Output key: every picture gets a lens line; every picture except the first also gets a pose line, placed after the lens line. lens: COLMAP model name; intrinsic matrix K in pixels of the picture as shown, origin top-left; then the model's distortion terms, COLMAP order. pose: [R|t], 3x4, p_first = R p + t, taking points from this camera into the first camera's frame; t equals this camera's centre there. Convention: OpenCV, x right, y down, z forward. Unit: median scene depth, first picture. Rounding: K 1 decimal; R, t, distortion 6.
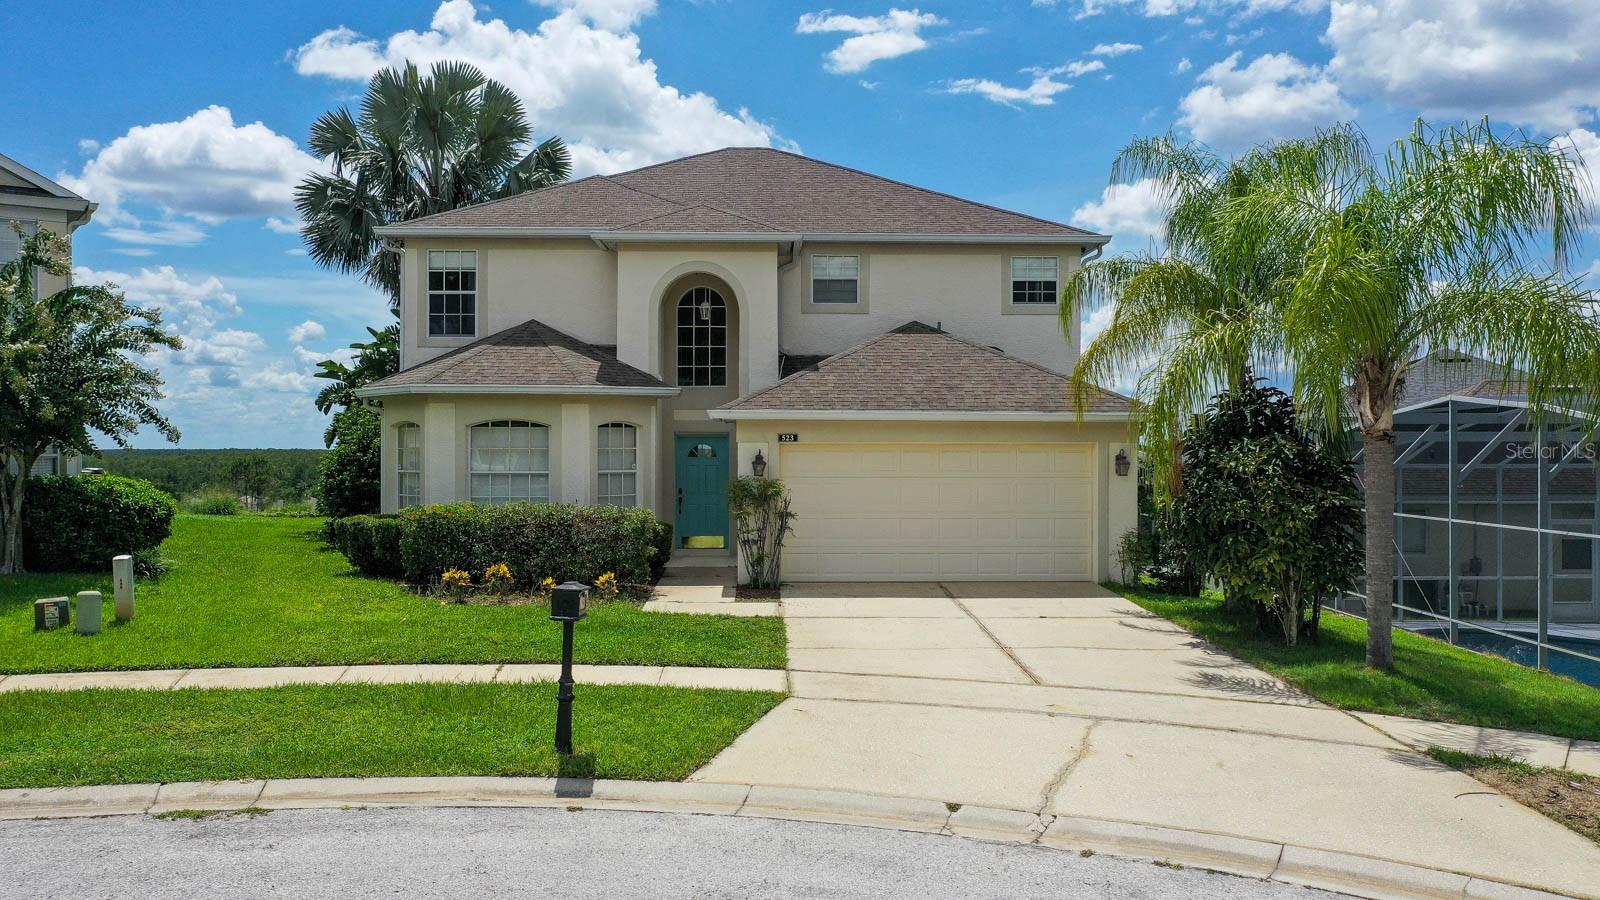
lens RADIAL K [[1283.4, 0, 799.9], [0, 1283.4, 431.7], [0, 0, 1]] dist [-0.008356, -0.001476]
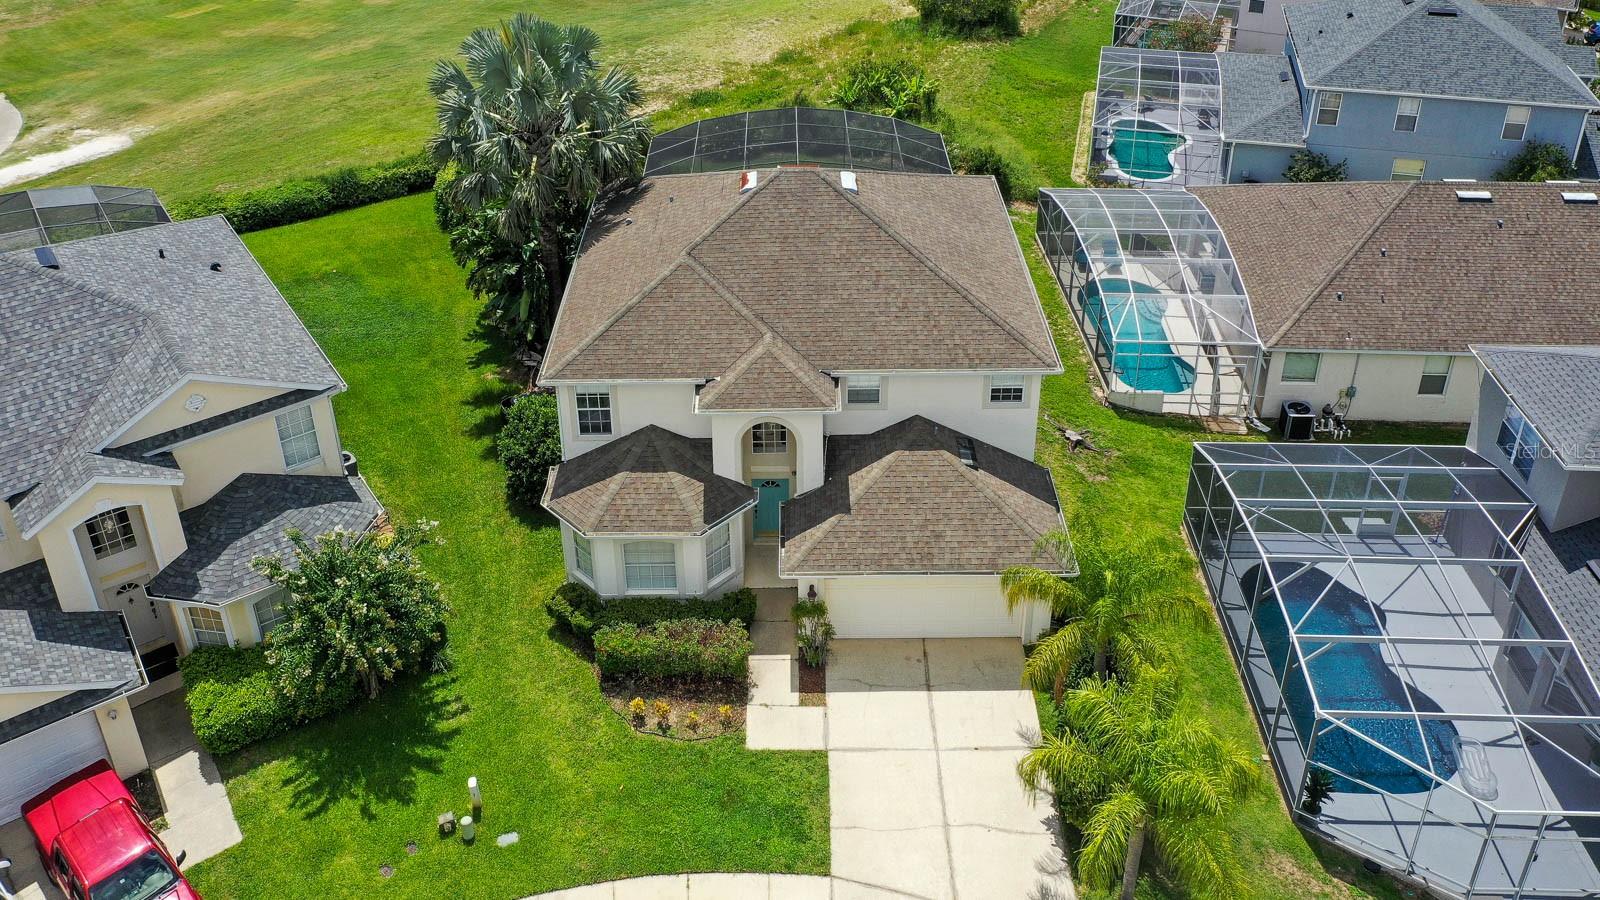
lens RADIAL K [[1298.8, 0, 801.7], [0, 1298.8, 247.3], [0, 0, 1]] dist [-0.002803, 0.003173]
pose [[0.999670, 0.003154, -0.025506, -0.004543], [0.008994, 0.886745, 0.462171, -0.978763], [0.024075, -0.462247, 0.886424, -0.199371]]
